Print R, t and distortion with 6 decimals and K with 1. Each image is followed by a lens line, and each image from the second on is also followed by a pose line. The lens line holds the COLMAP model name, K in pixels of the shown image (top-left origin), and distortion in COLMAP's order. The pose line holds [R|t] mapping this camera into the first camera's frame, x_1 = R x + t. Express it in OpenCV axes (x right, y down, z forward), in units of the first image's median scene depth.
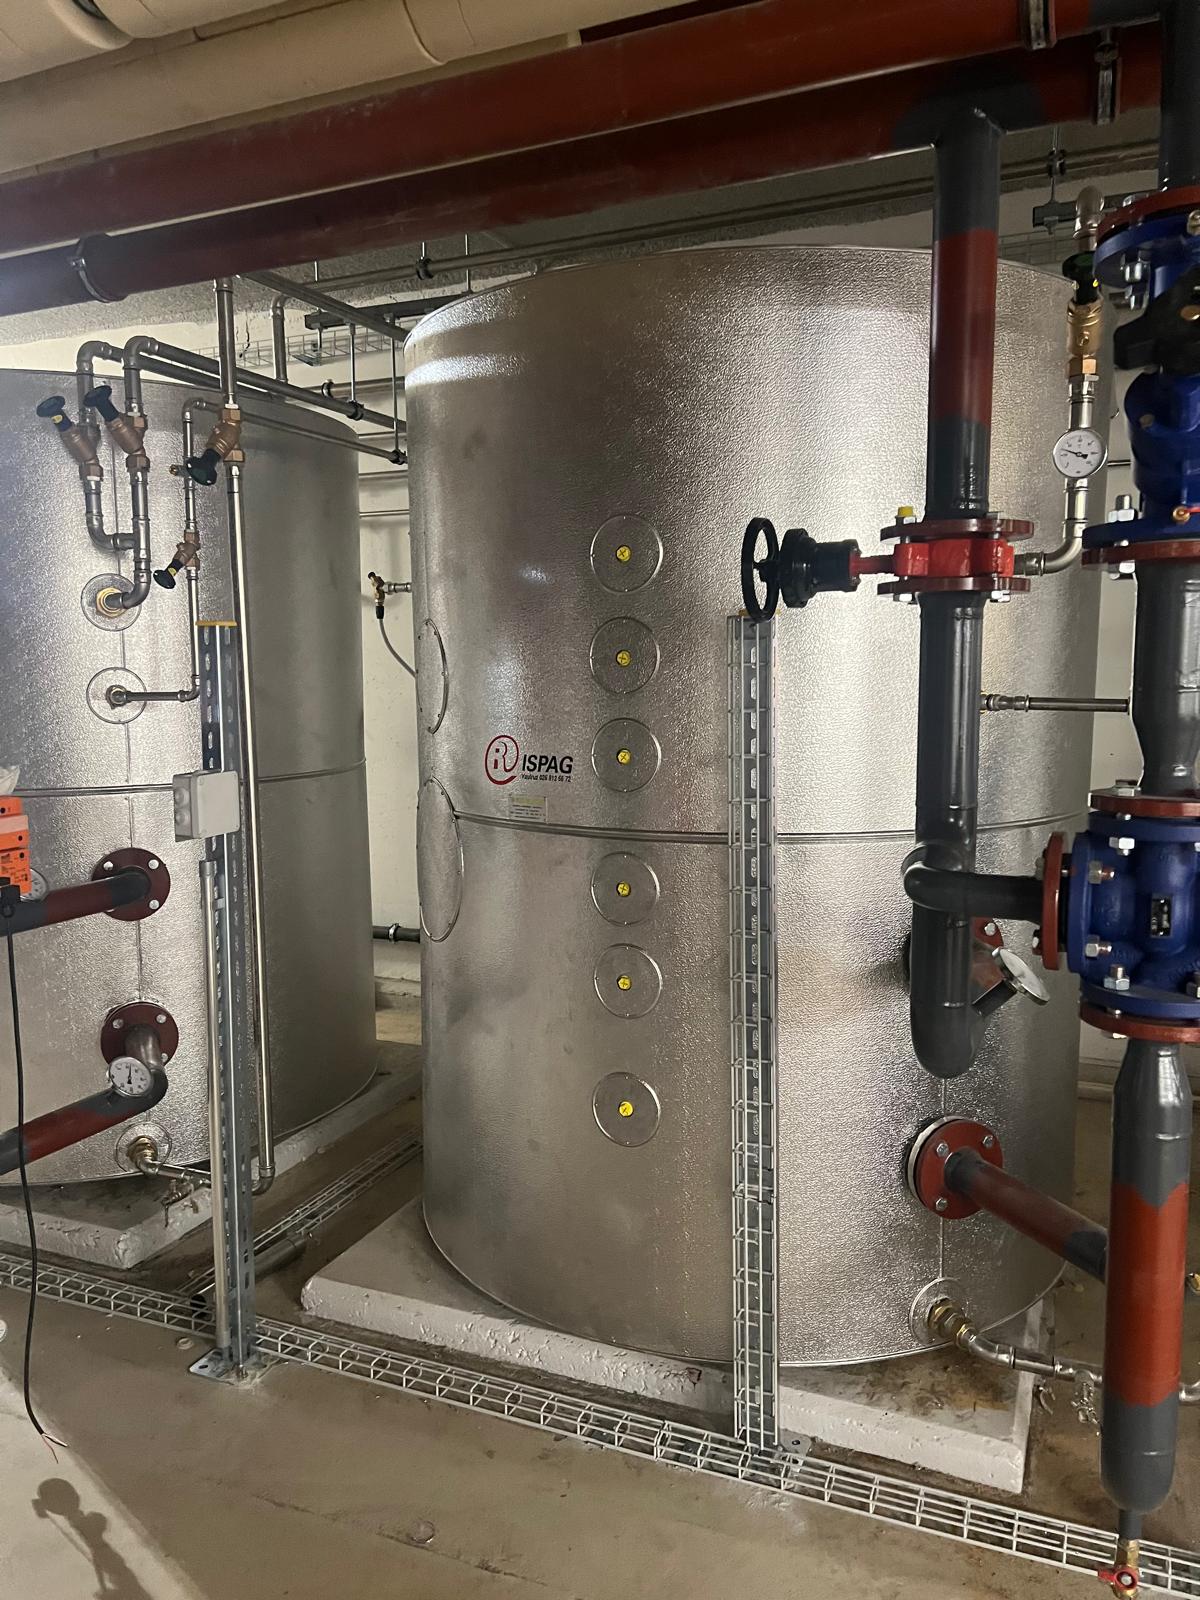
lens RADIAL K [[1196.8, 0, 600.0], [0, 1196.8, 800.0], [0, 0, 1]] dist [0.064411, -0.077156]
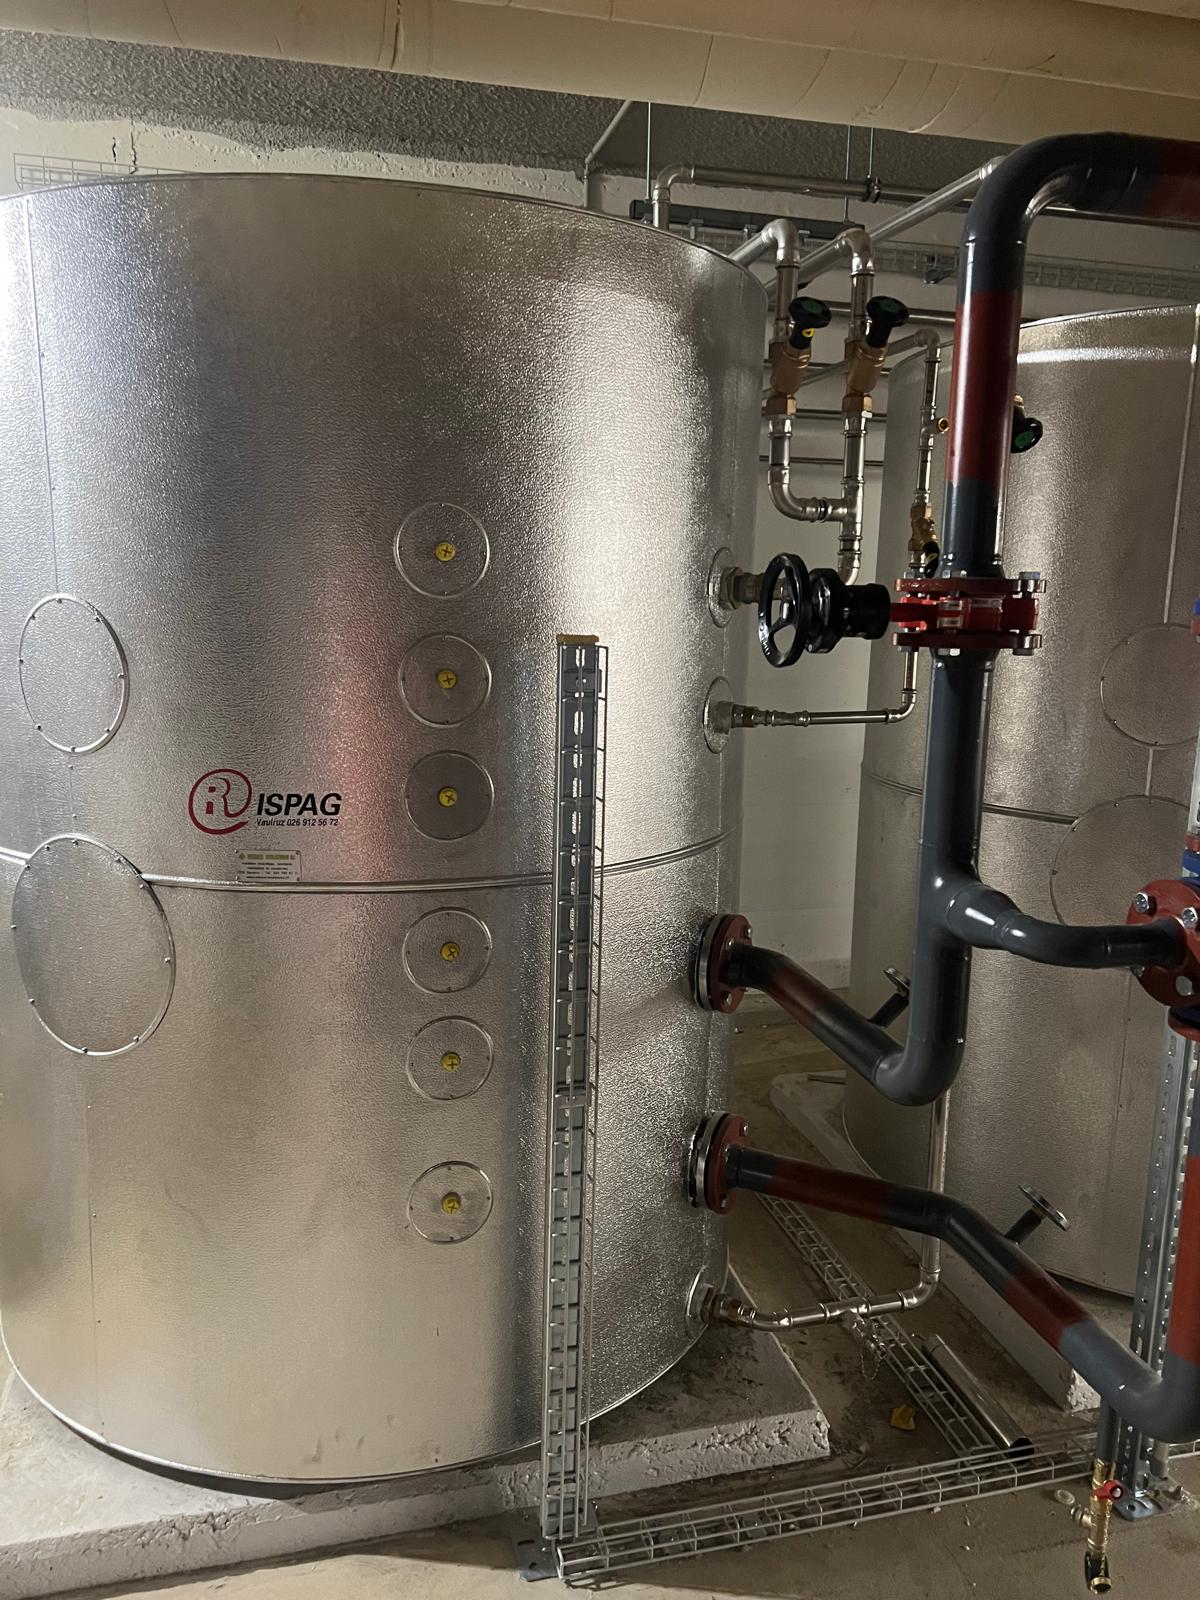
lens RADIAL K [[1196.8, 0, 600.0], [0, 1196.8, 800.0], [0, 0, 1]] dist [0.064411, -0.077156]
pose [[0.789493, -0.082906, 0.608134, -0.370659], [0.043546, 0.995904, 0.079237, -0.087851], [-0.612212, -0.036075, 0.789870, 0.253931]]
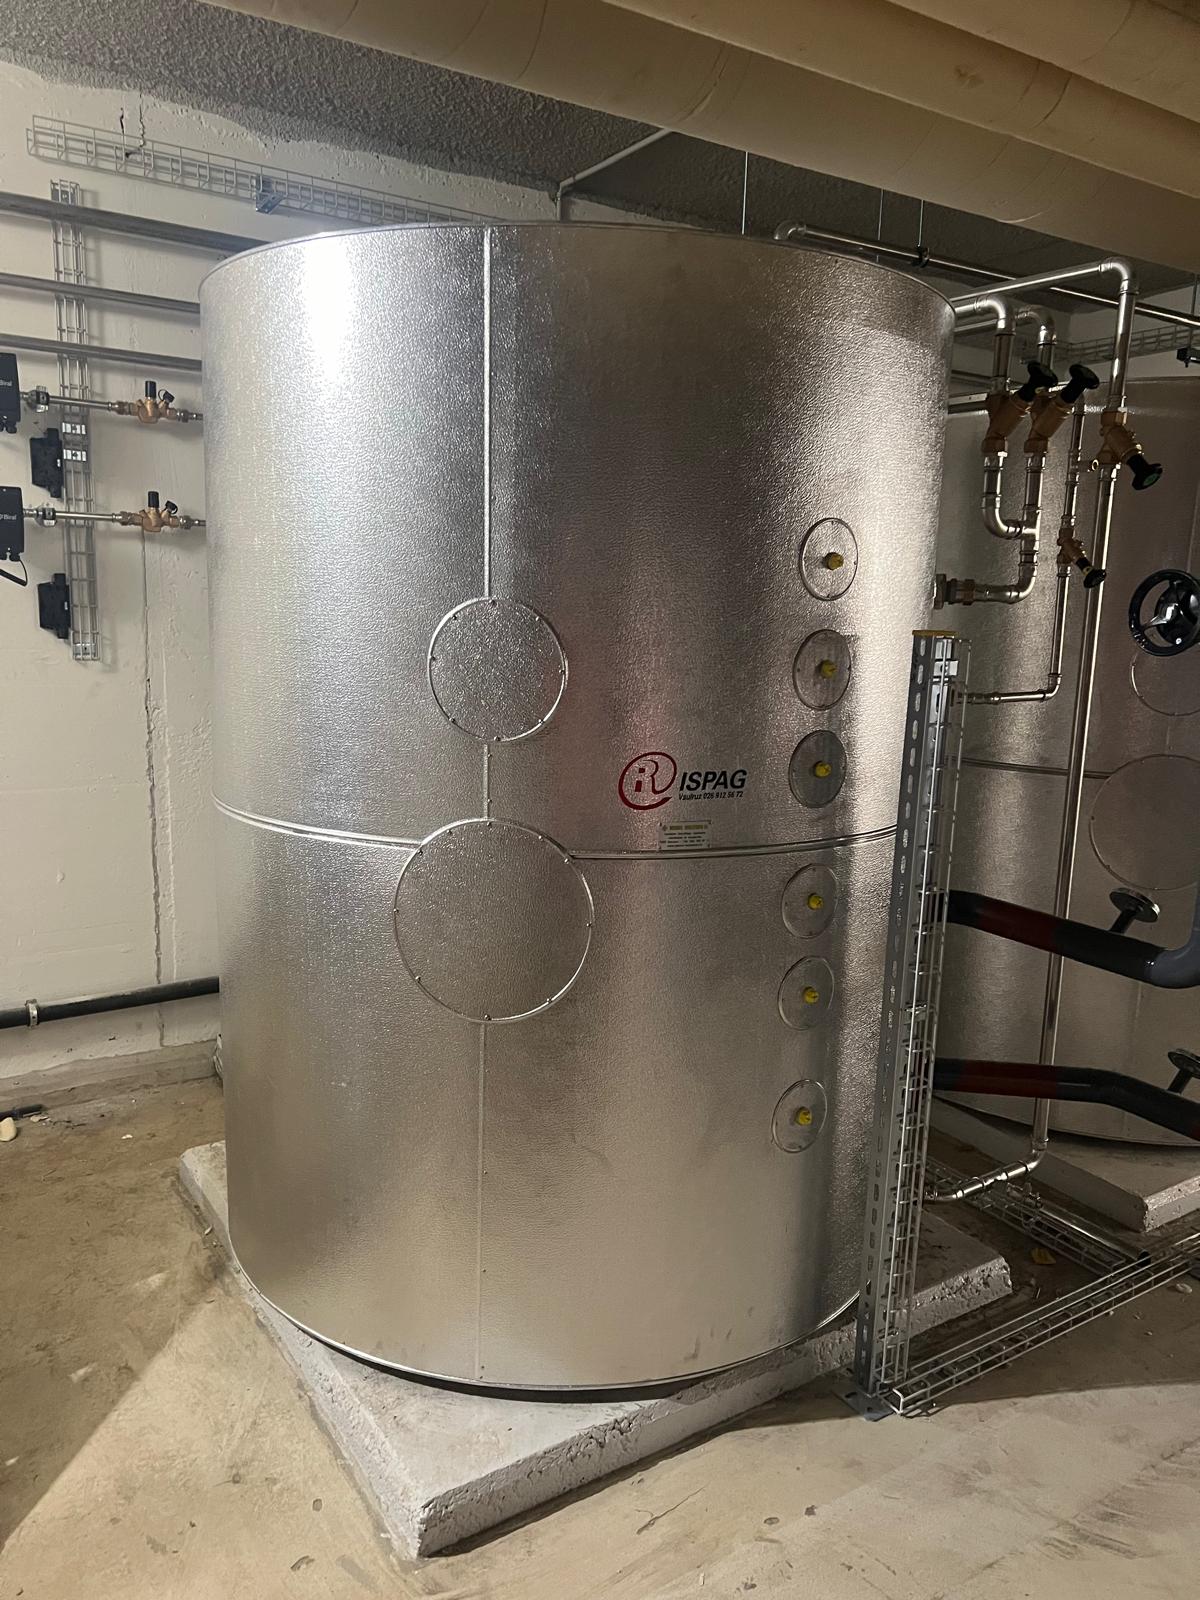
lens RADIAL K [[1196.8, 0, 600.0], [0, 1196.8, 800.0], [0, 0, 1]] dist [0.064411, -0.077156]
pose [[0.555518, -0.118914, 0.822958, -0.846073], [0.057747, 0.992849, 0.104482, -0.115957], [-0.829497, -0.010519, 0.558412, 0.565990]]
